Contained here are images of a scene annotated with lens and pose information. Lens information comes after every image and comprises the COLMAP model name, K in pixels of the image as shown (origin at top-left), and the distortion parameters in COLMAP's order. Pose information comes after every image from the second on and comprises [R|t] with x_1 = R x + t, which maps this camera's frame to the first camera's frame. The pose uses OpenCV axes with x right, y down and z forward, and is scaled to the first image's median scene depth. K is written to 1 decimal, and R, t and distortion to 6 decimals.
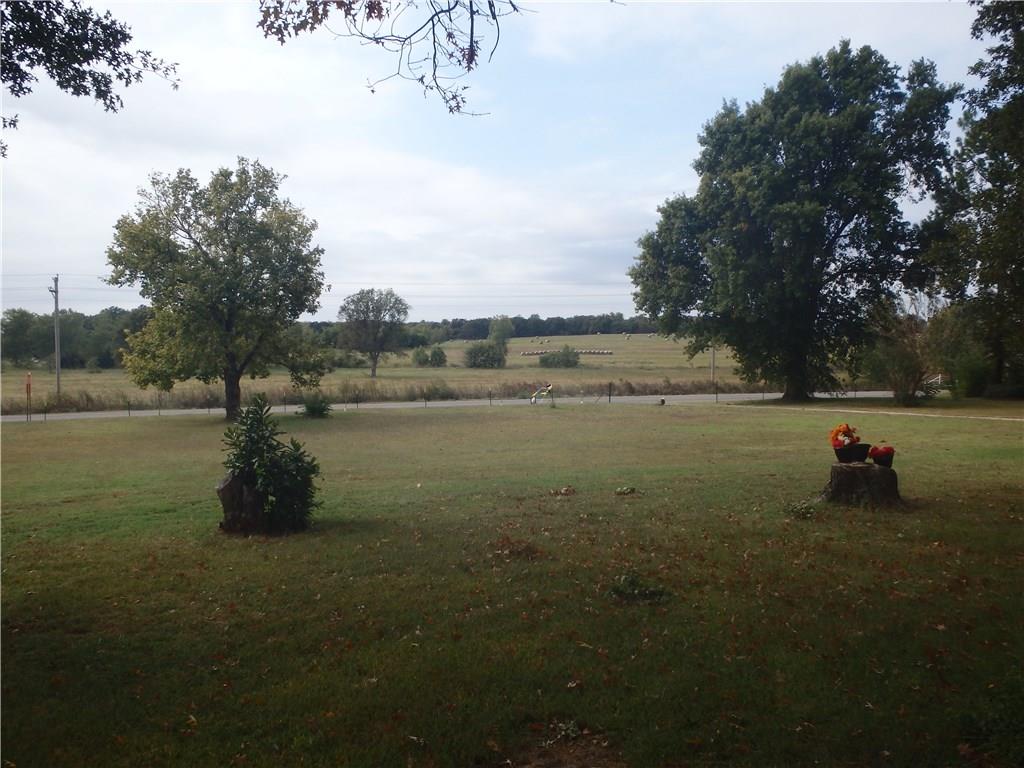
lens RADIAL K [[840.4, 0, 511.0], [0, 840.4, 370.9], [0, 0, 1]] dist [-0.032045, 0.014135]
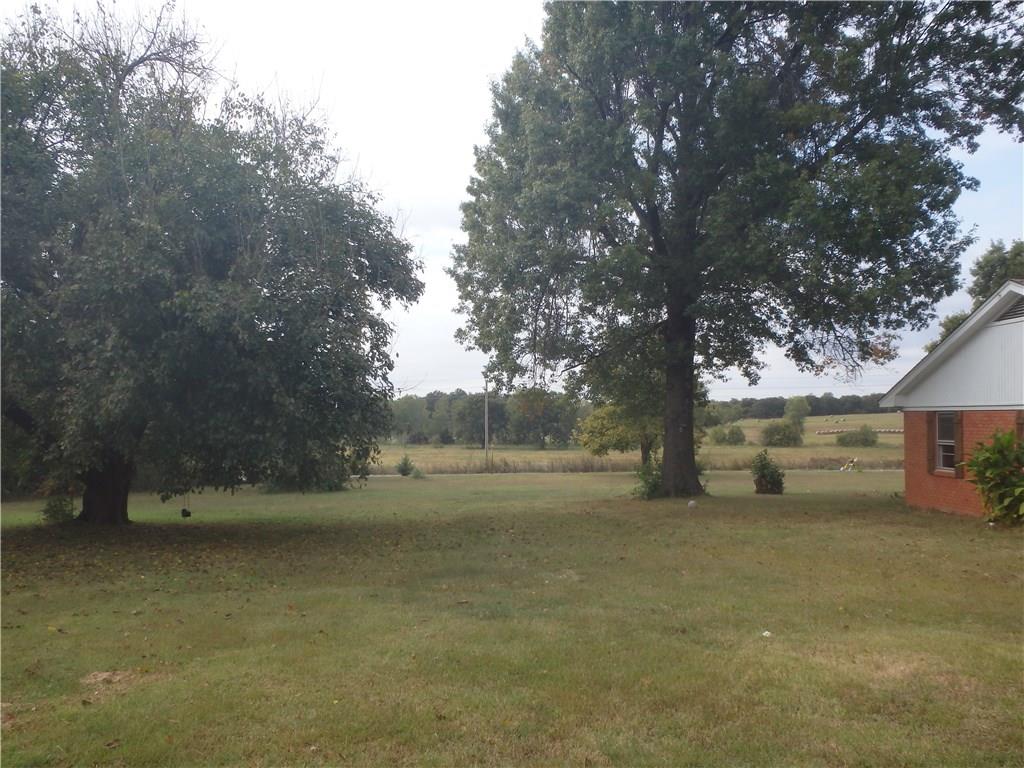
lens RADIAL K [[840.4, 0, 511.0], [0, 840.4, 370.9], [0, 0, 1]] dist [-0.032045, 0.014135]
pose [[0.945598, -0.021164, -0.324648, -0.008912], [-0.009170, 0.995752, -0.091622, 0.001676], [0.325208, 0.089615, 0.941387, -0.103283]]
